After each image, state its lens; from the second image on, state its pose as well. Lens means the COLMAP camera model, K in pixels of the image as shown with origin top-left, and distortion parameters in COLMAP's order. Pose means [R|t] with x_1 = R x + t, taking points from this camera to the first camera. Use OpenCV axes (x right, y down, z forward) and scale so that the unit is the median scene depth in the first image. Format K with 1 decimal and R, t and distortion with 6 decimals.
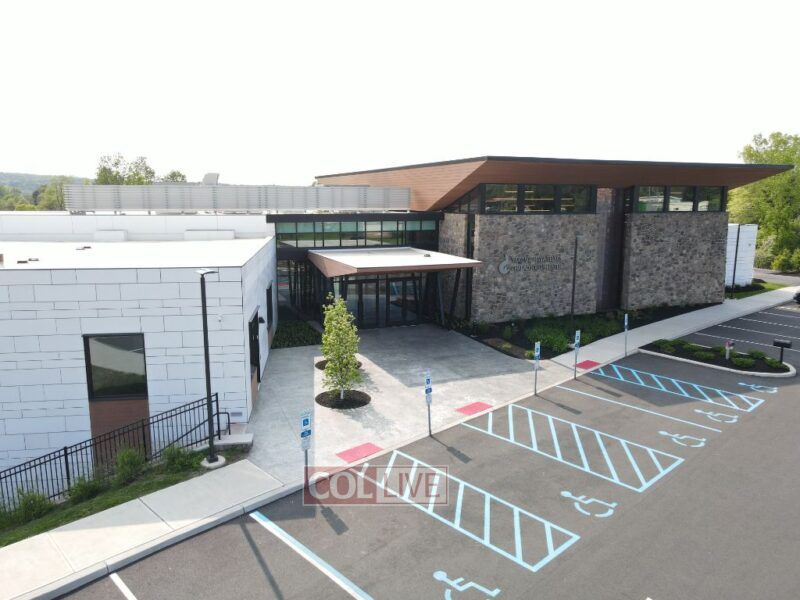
lens RADIAL K [[581.3, 0, 400.0], [0, 581.3, 300.0], [0, 0, 1]] dist [0.000777, 0.004281]
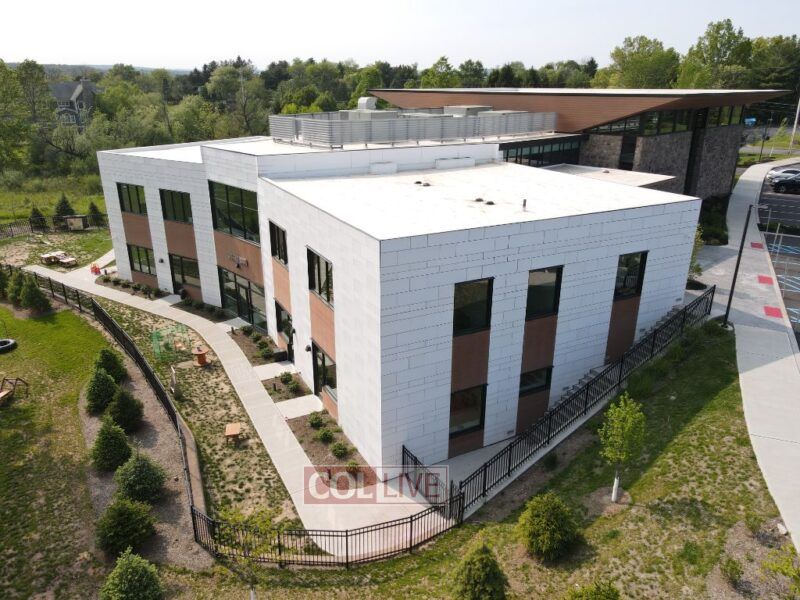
lens RADIAL K [[581.3, 0, 400.0], [0, 581.3, 300.0], [0, 0, 1]] dist [0.000777, 0.004281]
pose [[0.943799, -0.116996, 0.309119, -0.788298], [0.057709, 0.979219, 0.194421, -0.073108], [-0.325442, -0.165655, 0.930938, -0.081458]]
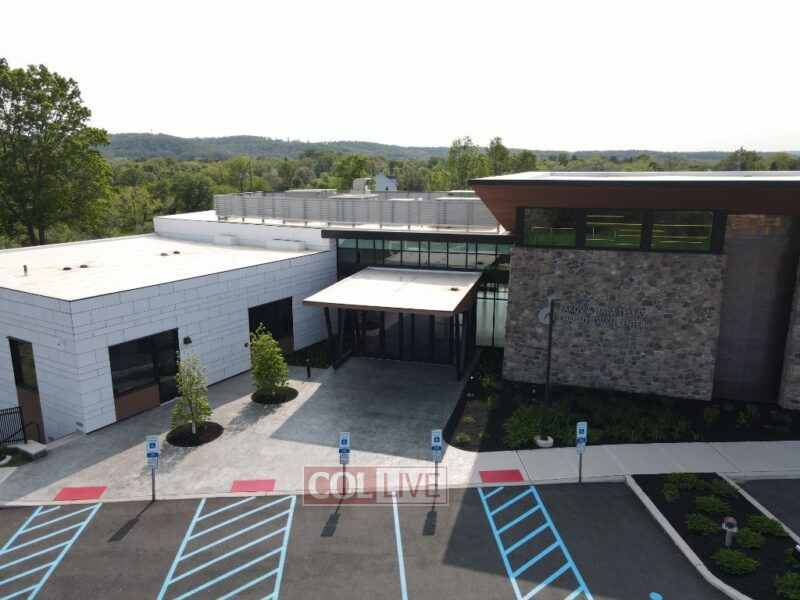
lens RADIAL K [[592.8, 0, 400.5], [0, 592.8, 280.2], [0, 0, 1]] dist [0.009505, 0.003909]
pose [[0.774772, 0.117754, -0.621179, 0.515285], [-0.108827, 0.992676, 0.052443, -0.123604], [0.622805, 0.026970, 0.781912, 0.260799]]
